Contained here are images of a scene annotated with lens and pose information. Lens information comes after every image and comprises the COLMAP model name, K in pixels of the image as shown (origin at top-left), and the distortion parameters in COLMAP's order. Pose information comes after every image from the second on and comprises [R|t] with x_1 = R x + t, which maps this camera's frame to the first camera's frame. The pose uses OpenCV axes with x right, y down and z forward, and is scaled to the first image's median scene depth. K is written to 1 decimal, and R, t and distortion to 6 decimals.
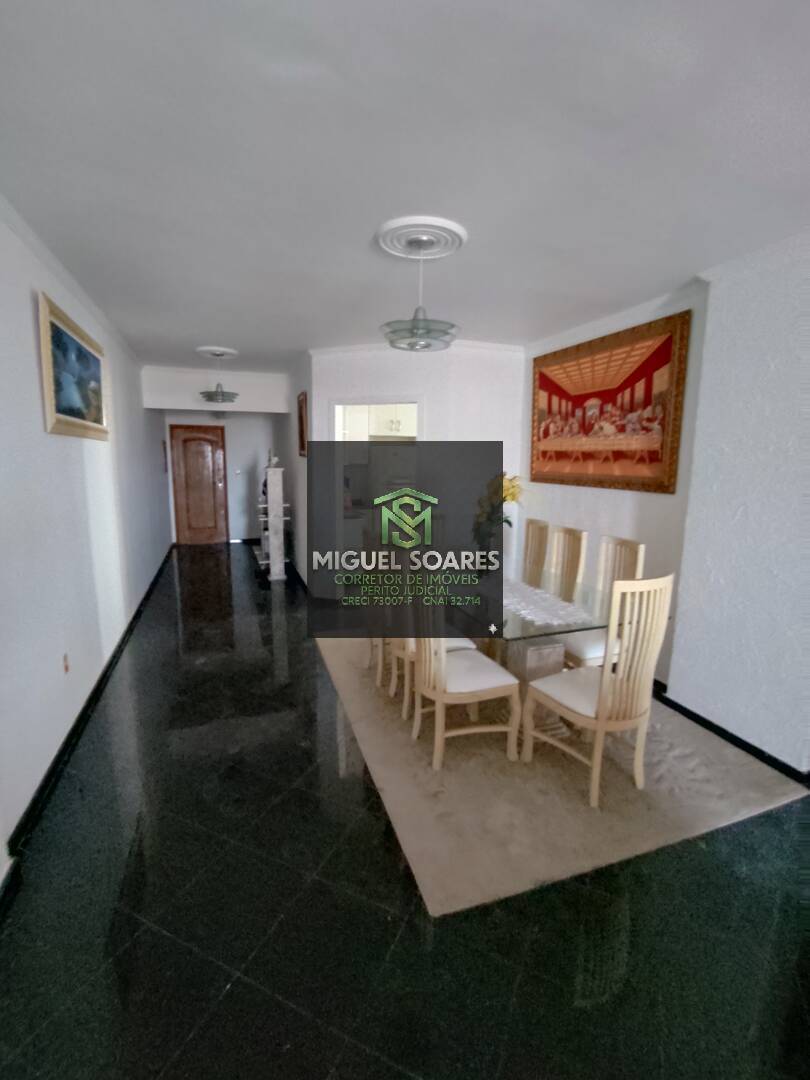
lens RADIAL K [[493.5, 0, 404.2], [0, 493.5, 530.7], [0, 0, 1]] dist [-0.006235, -0.000458]
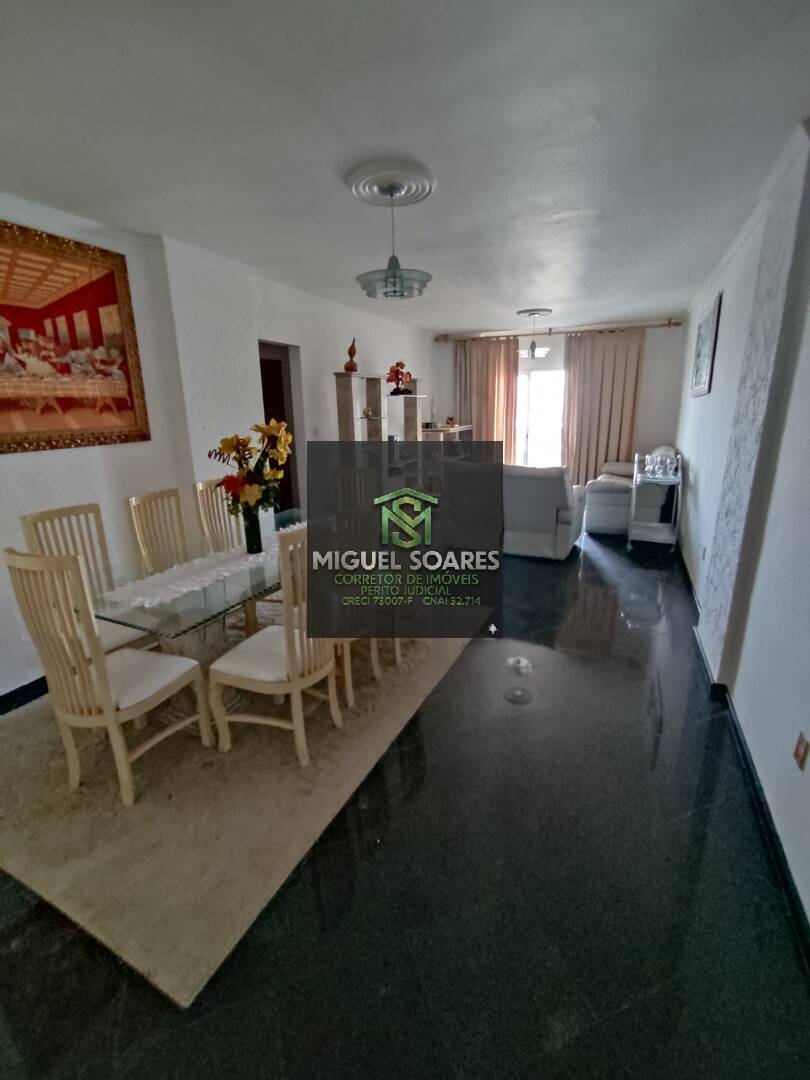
lens RADIAL K [[493.5, 0, 405.8], [0, 493.5, 541.5], [0, 0, 1]] dist [-0.006235, -0.000458]
pose [[-0.717334, -0.178932, 0.673361, -0.530984], [0.119896, 0.920341, 0.372288, -0.184459], [-0.686336, 0.347788, -0.638738, 1.251634]]
